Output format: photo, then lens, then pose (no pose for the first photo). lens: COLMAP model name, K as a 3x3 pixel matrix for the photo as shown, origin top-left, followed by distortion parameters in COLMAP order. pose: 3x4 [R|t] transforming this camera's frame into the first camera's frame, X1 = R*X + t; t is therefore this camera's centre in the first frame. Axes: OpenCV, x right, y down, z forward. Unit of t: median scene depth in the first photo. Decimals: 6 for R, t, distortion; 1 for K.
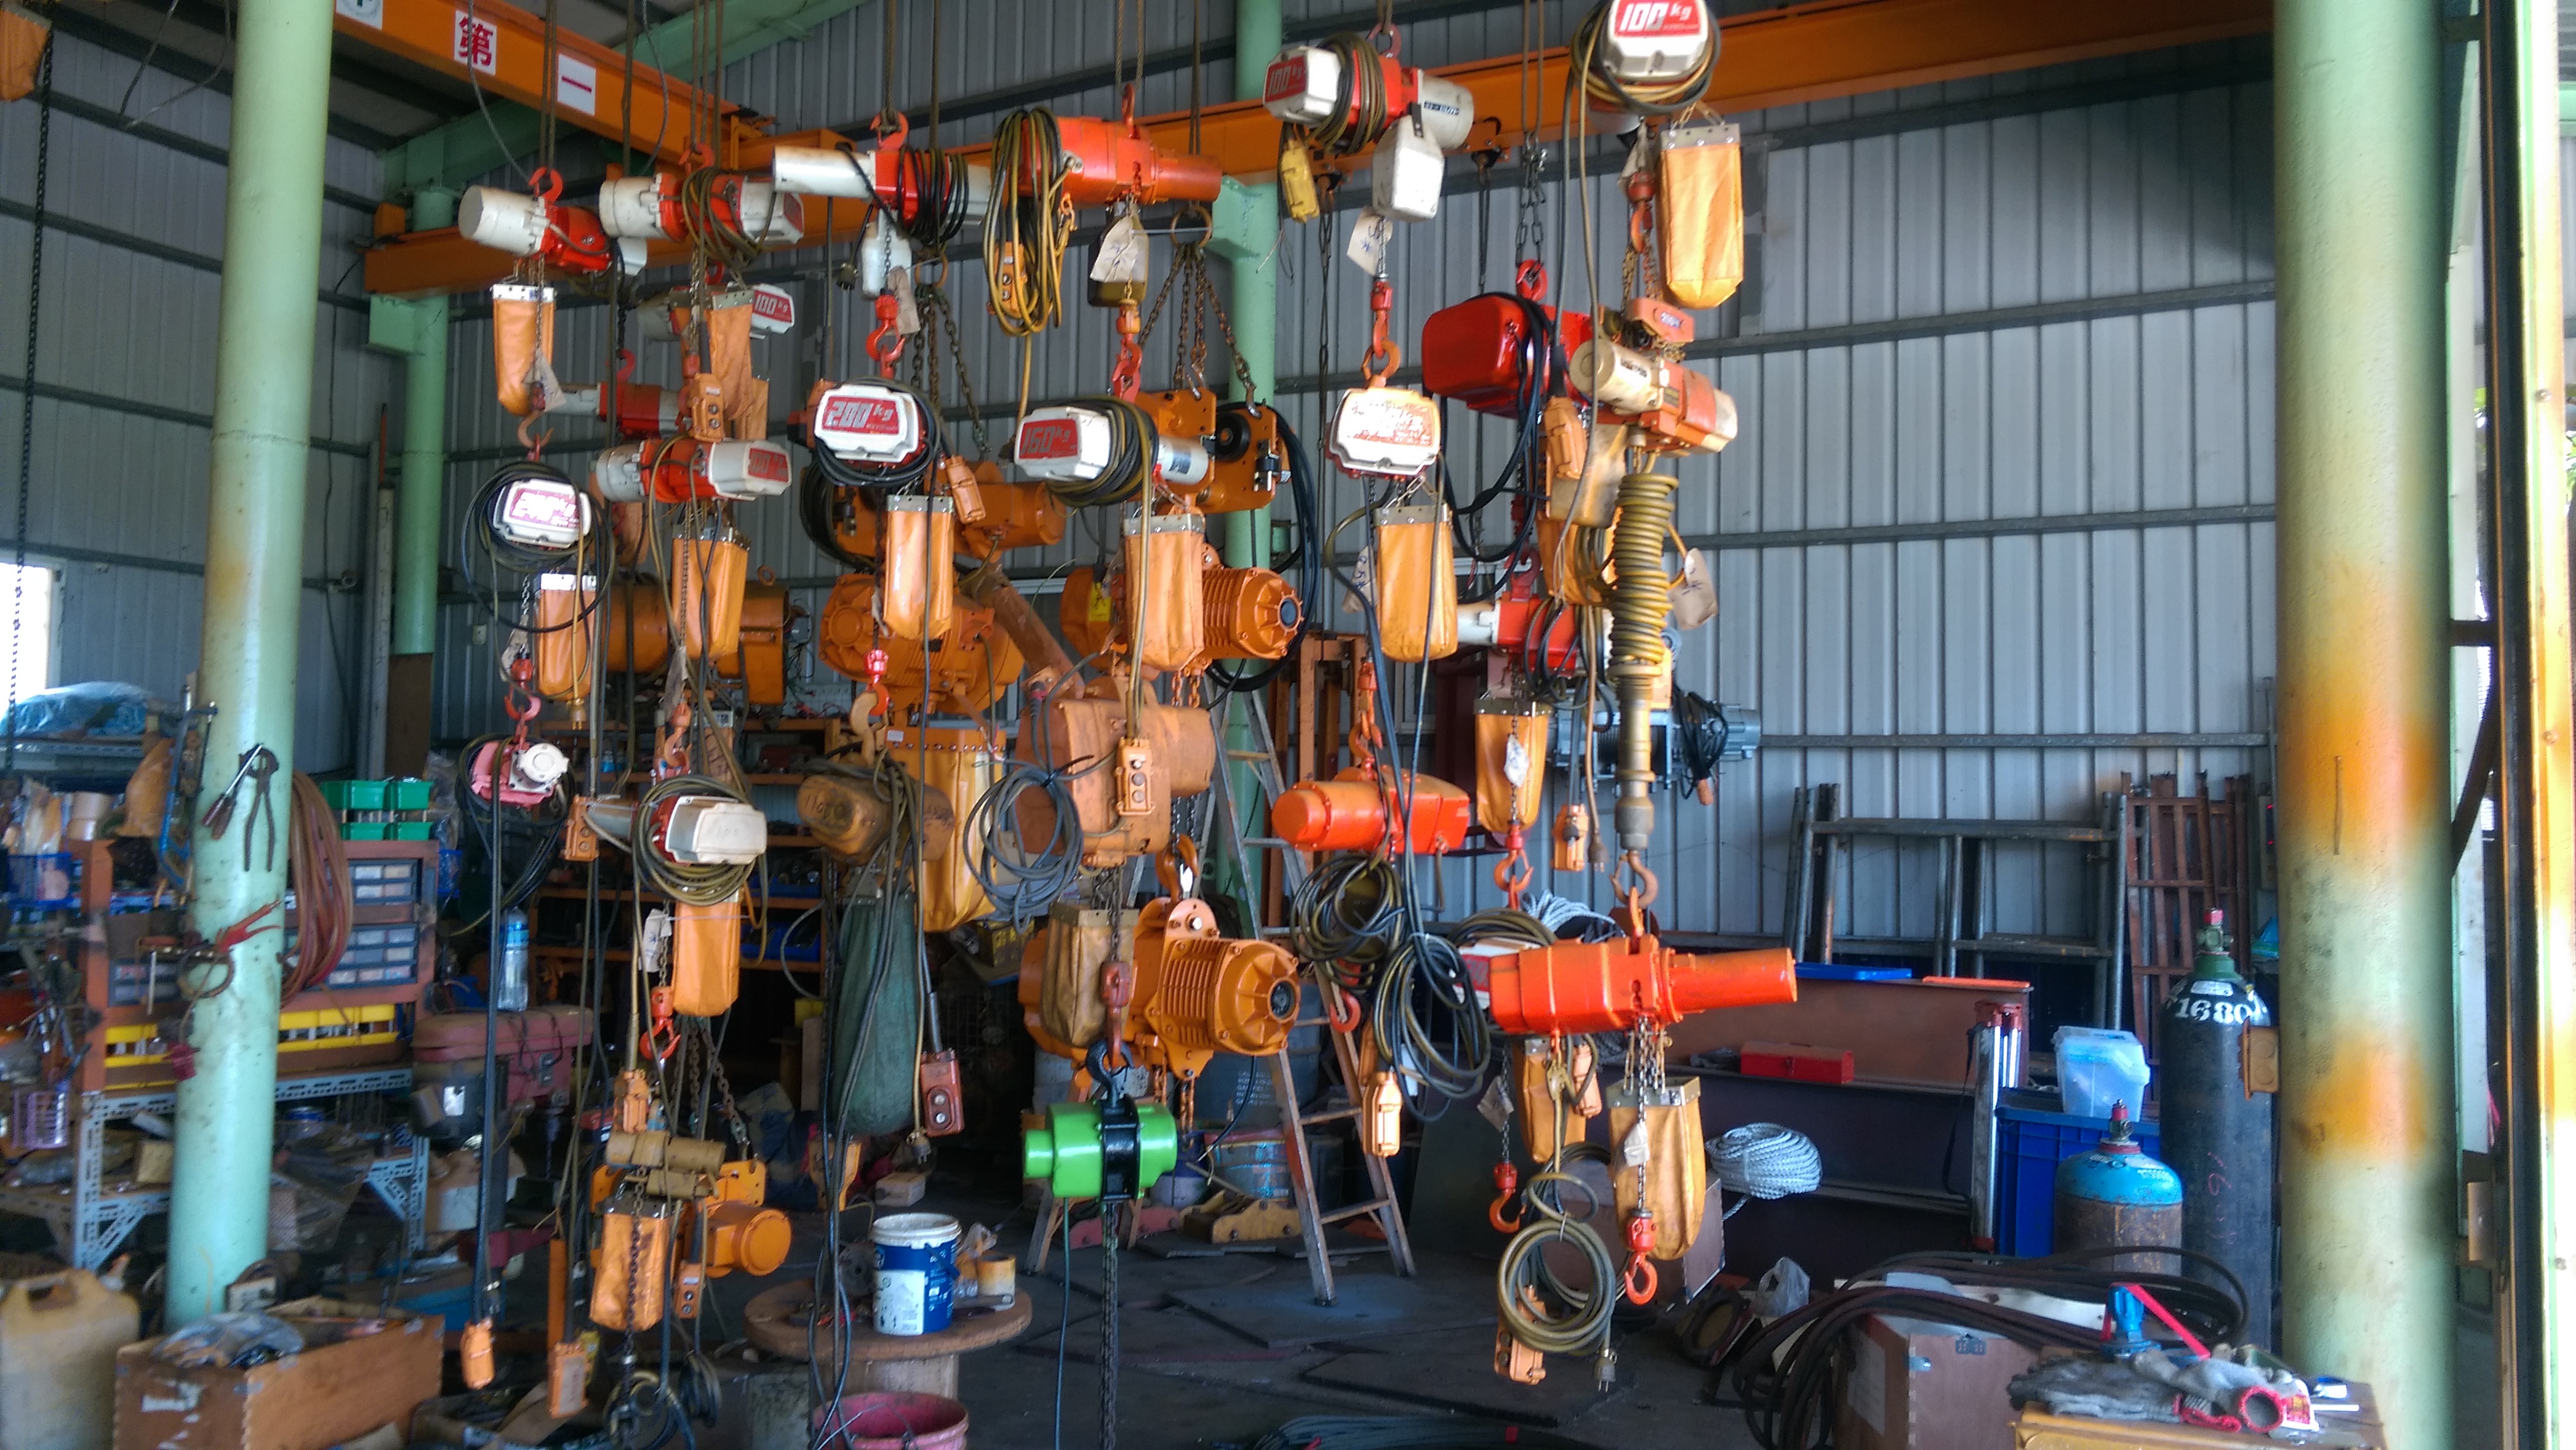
lens RADIAL K [[2090.9, 0, 1301.9], [0, 2090.9, 706.1], [0, 0, 1]] dist [0.028406, -0.019800]
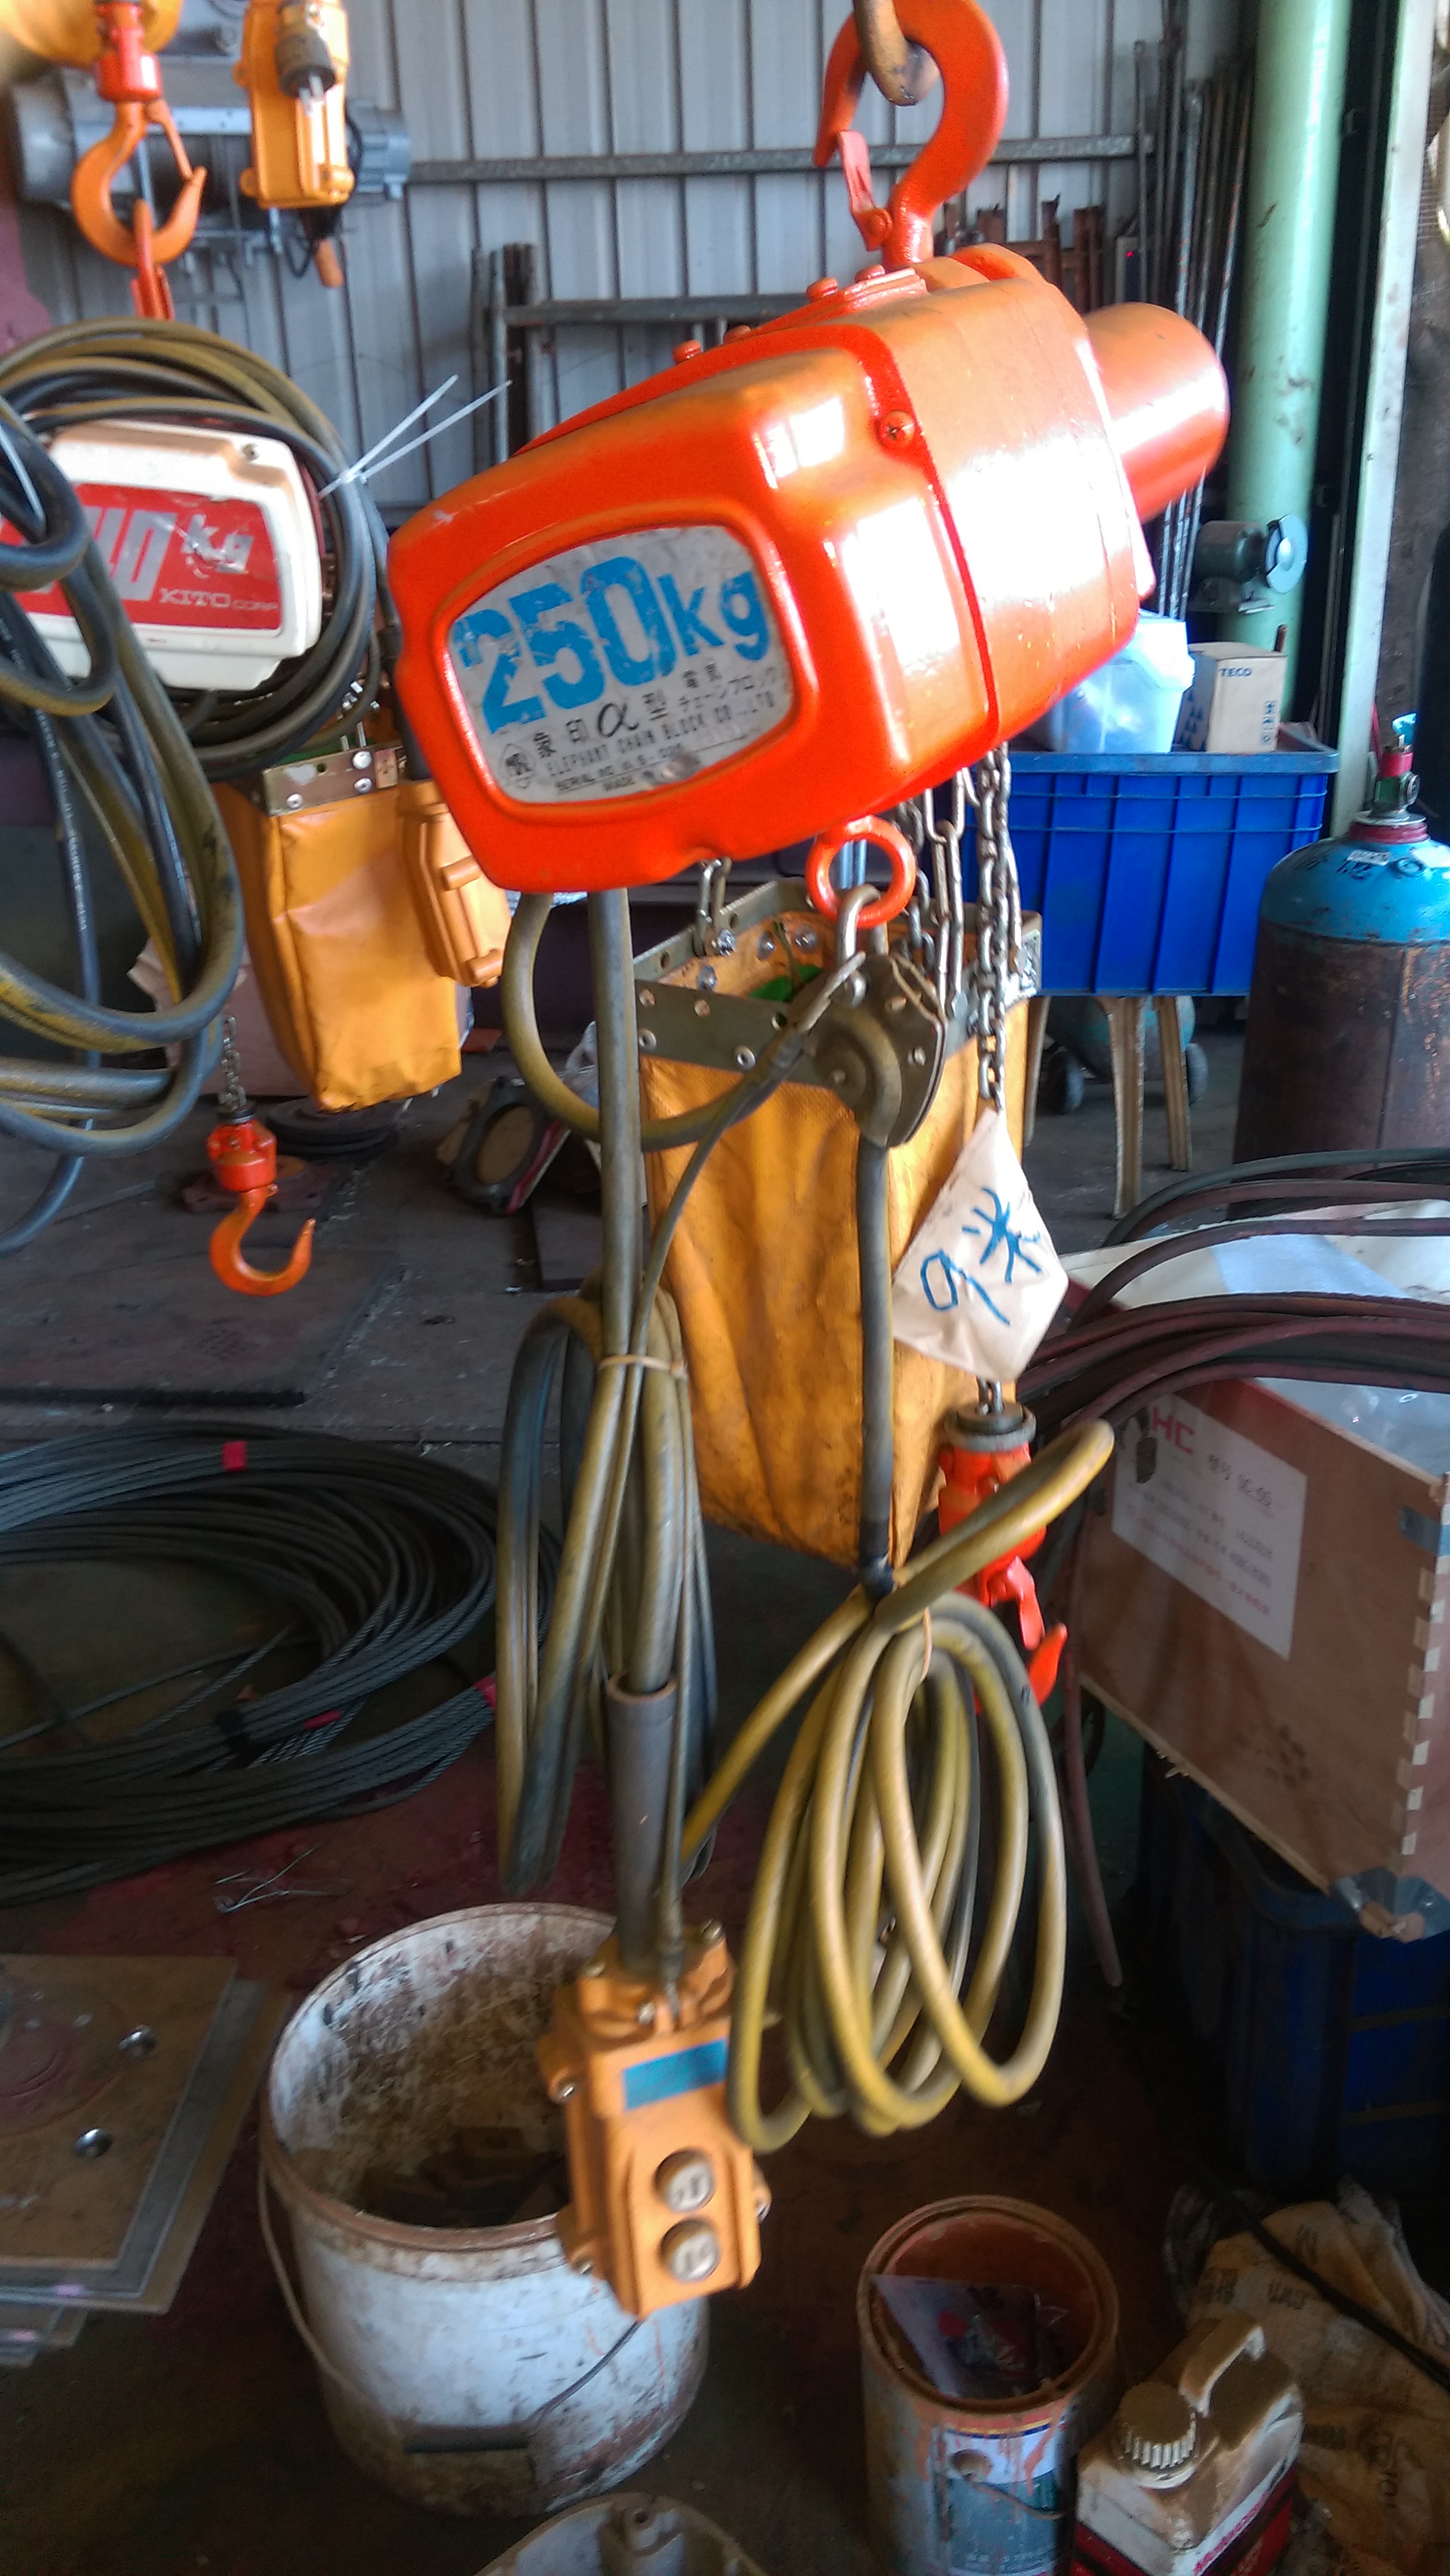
lens RADIAL K [[2090.9, 0, 722.4], [0, 2090.9, 1274.8], [0, 0, 1]] dist [0.028406, -0.019800]
pose [[0.914689, -0.194979, 0.354016, 0.019903], [0.023487, 0.900097, 0.435056, 0.044665], [-0.403475, -0.389626, 0.827888, 0.332780]]
